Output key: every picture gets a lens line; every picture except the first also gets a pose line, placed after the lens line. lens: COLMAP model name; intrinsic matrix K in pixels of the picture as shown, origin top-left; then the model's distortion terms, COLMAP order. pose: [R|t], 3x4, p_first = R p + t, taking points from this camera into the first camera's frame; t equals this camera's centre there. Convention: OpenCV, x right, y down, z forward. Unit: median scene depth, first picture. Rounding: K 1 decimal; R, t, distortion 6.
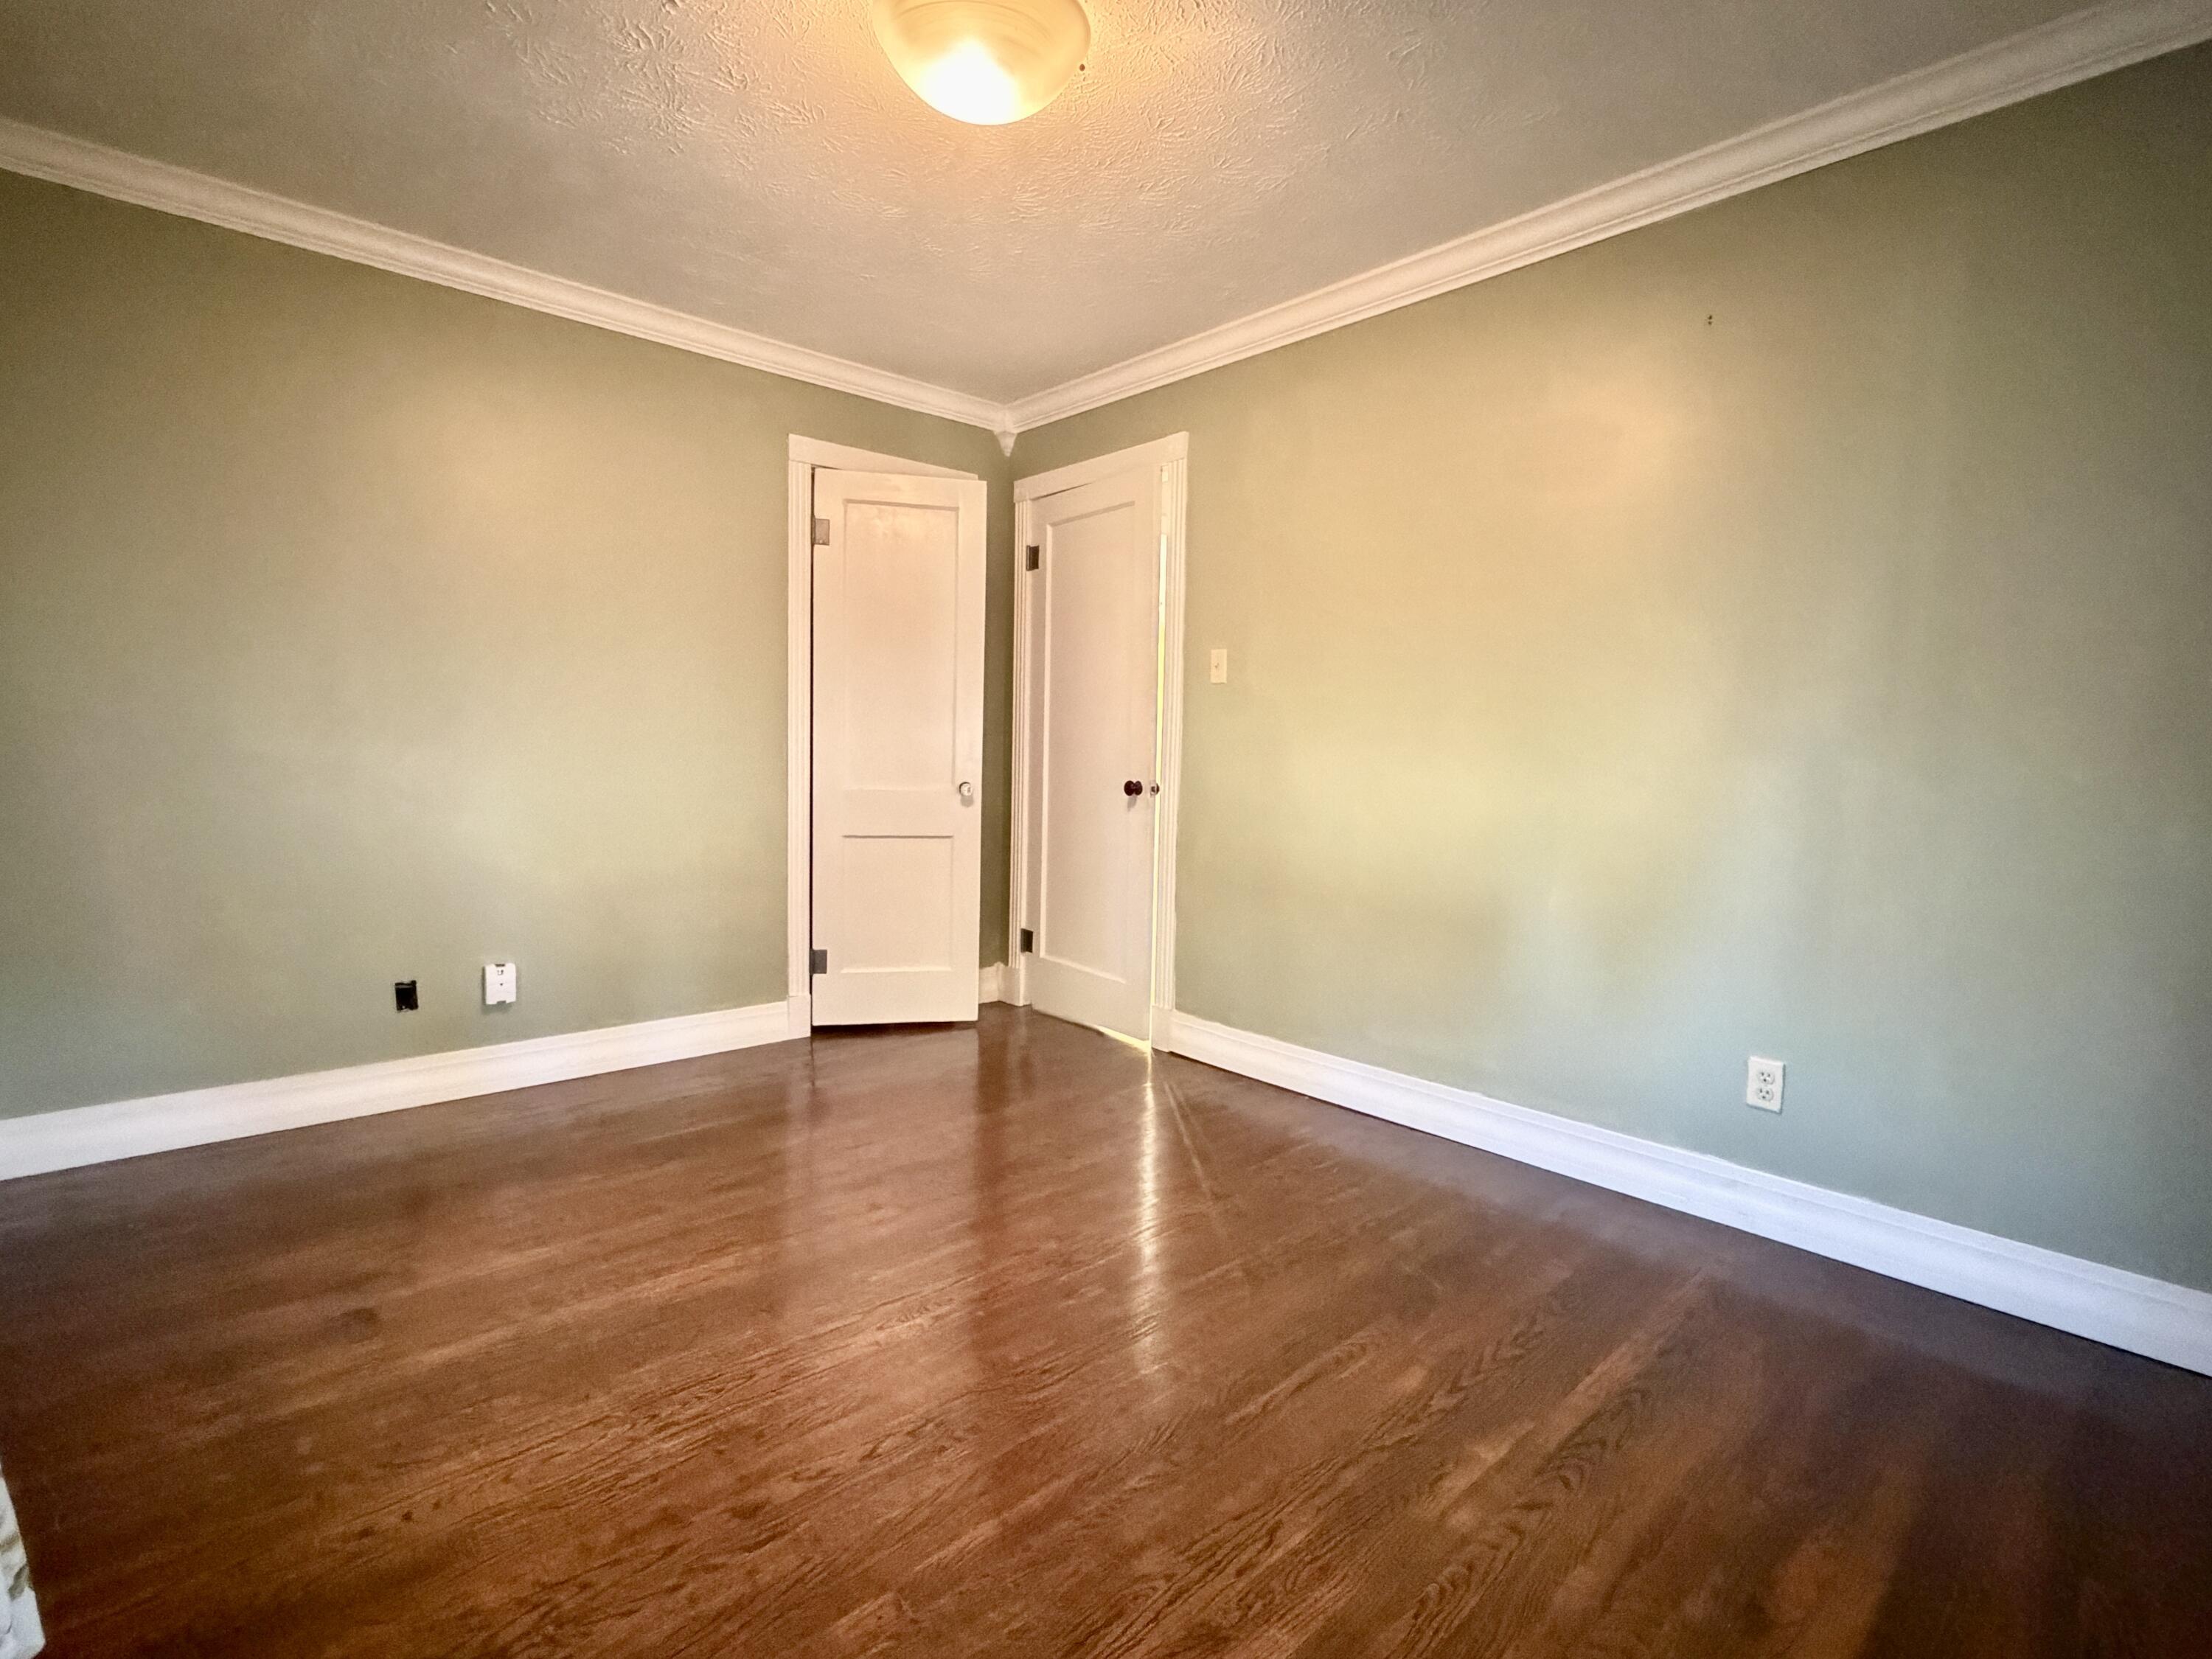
lens RADIAL K [[1060.2, 0, 1104.9], [0, 1060.2, 821.6], [0, 0, 1]] dist [0.003907, 0.000306]
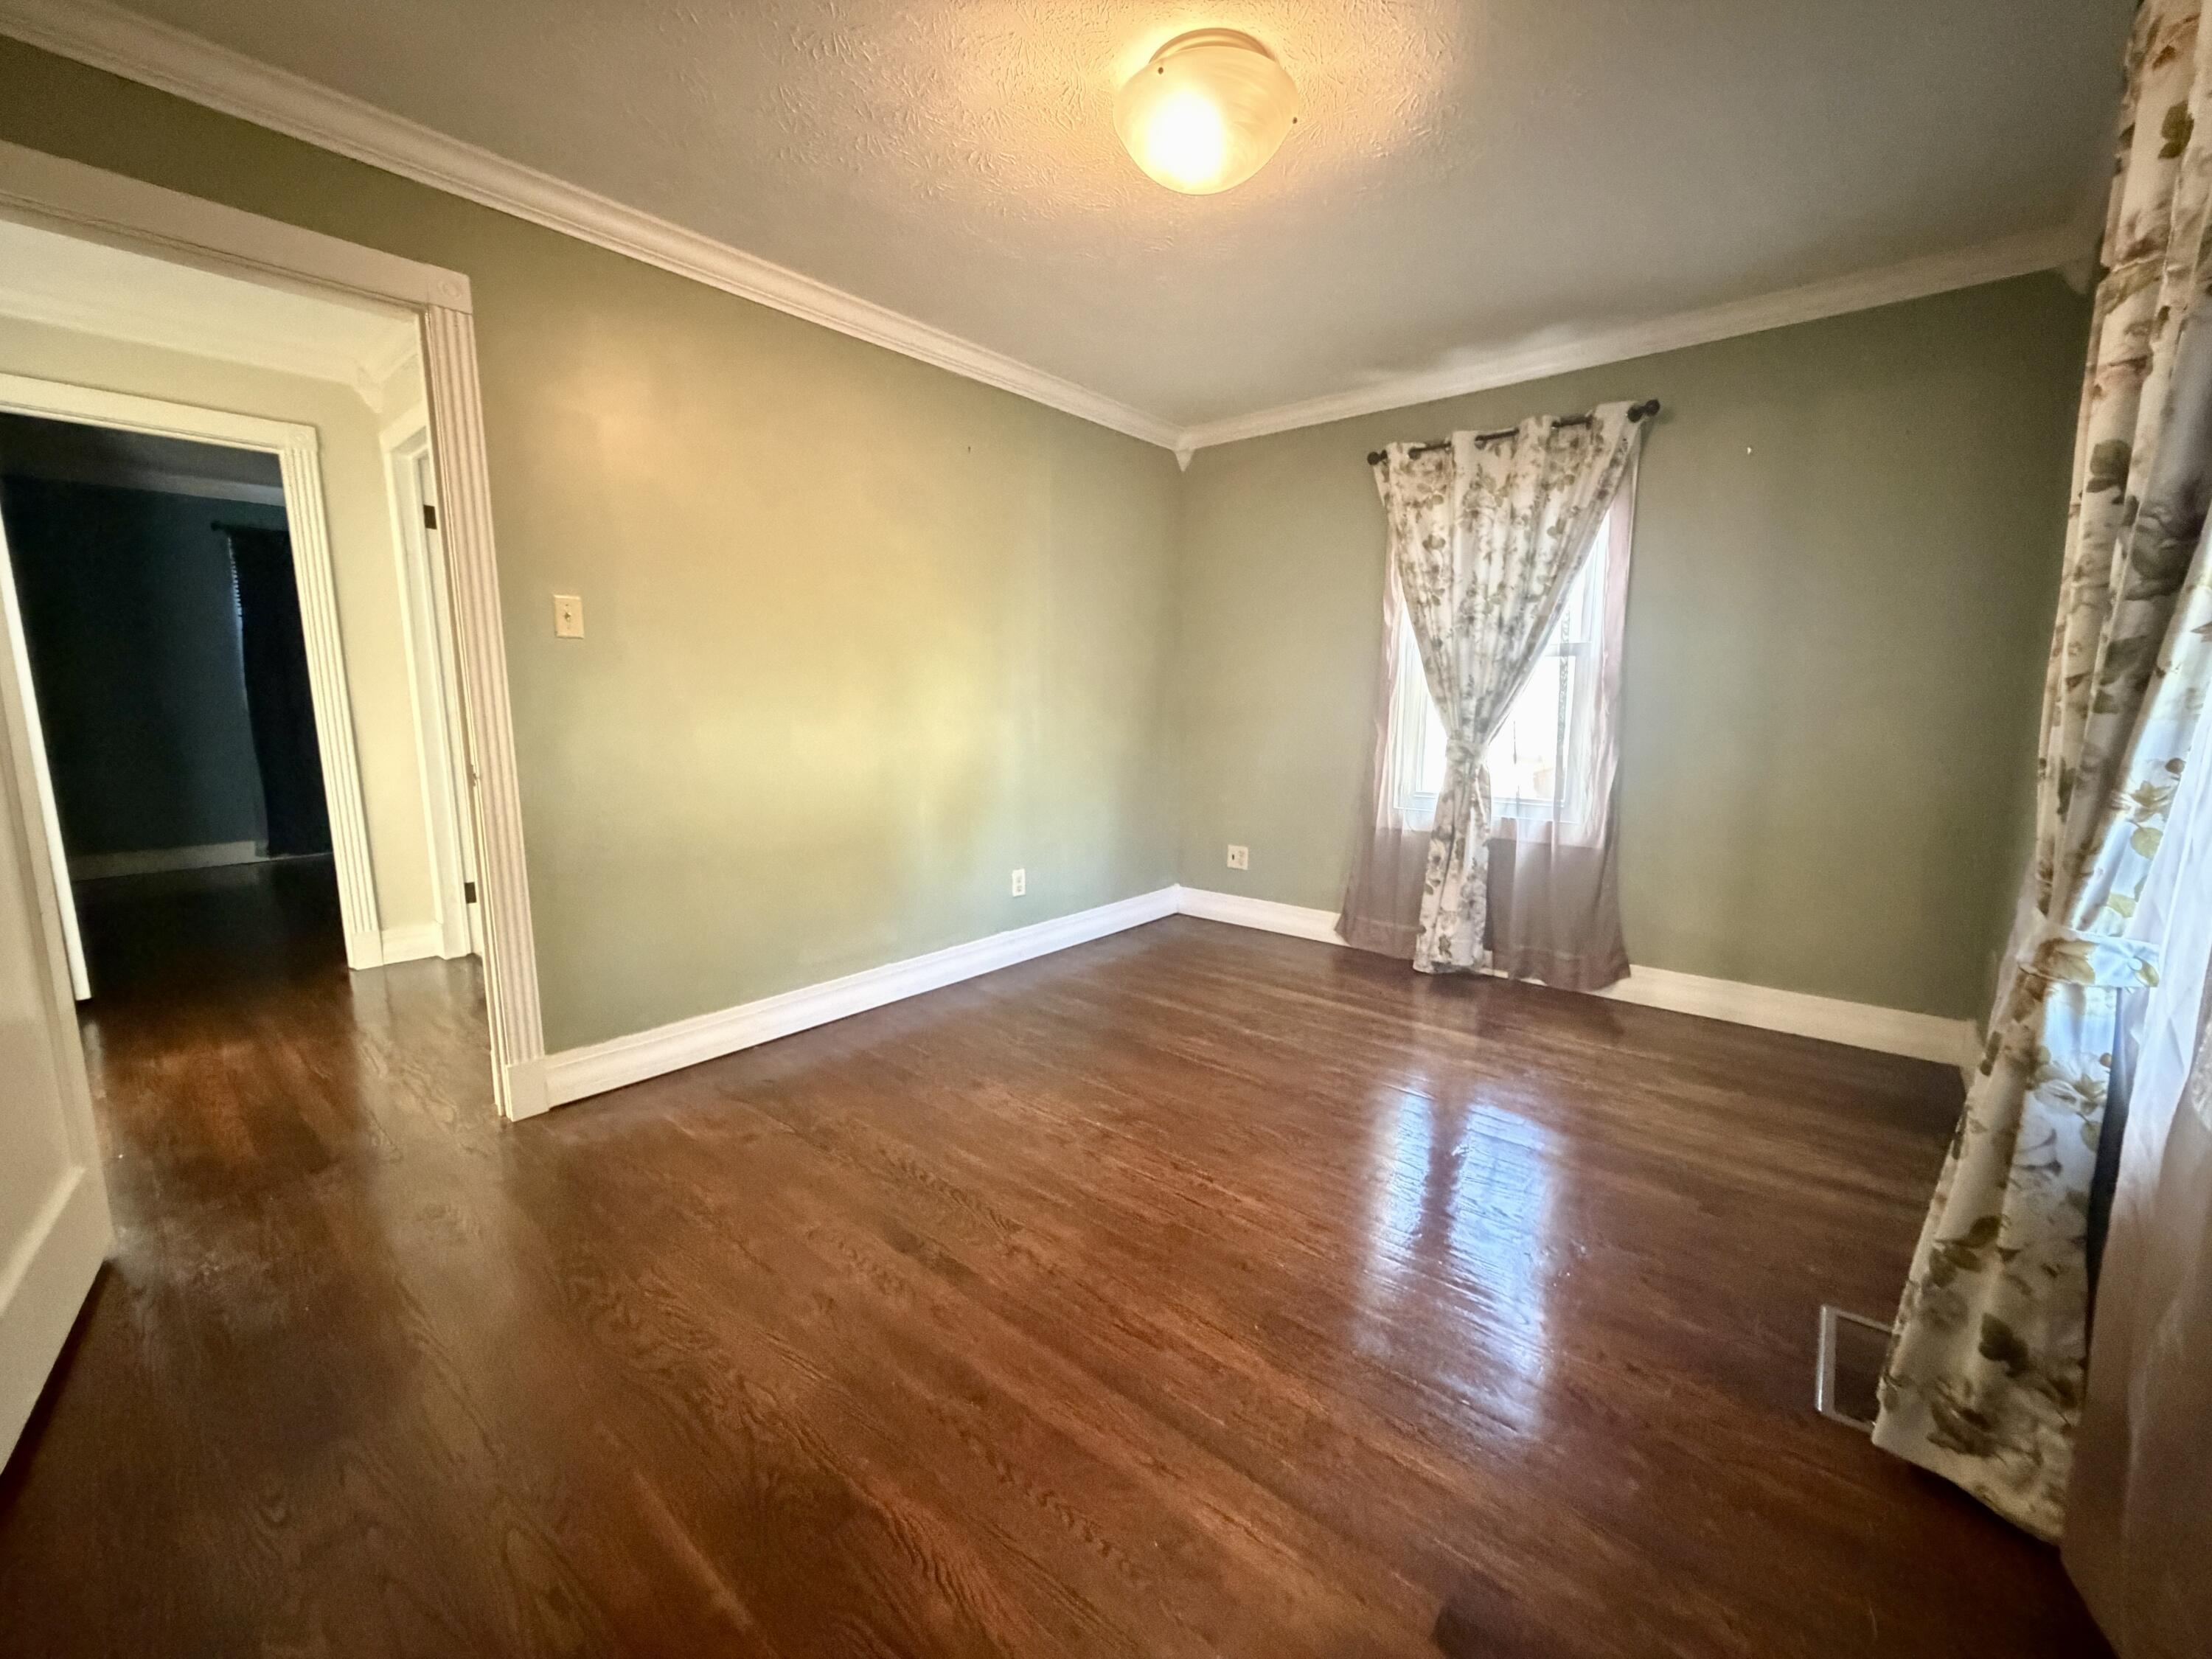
lens RADIAL K [[883.9, 0, 1097.7], [0, 883.9, 834.2], [0, 0, 1]] dist [-0.003075, -0.000330]
pose [[-0.119189, -0.172038, 0.977853, -0.924066], [0.065427, 0.981372, 0.180632, -0.115717], [-0.990714, 0.085507, -0.105713, 1.011996]]
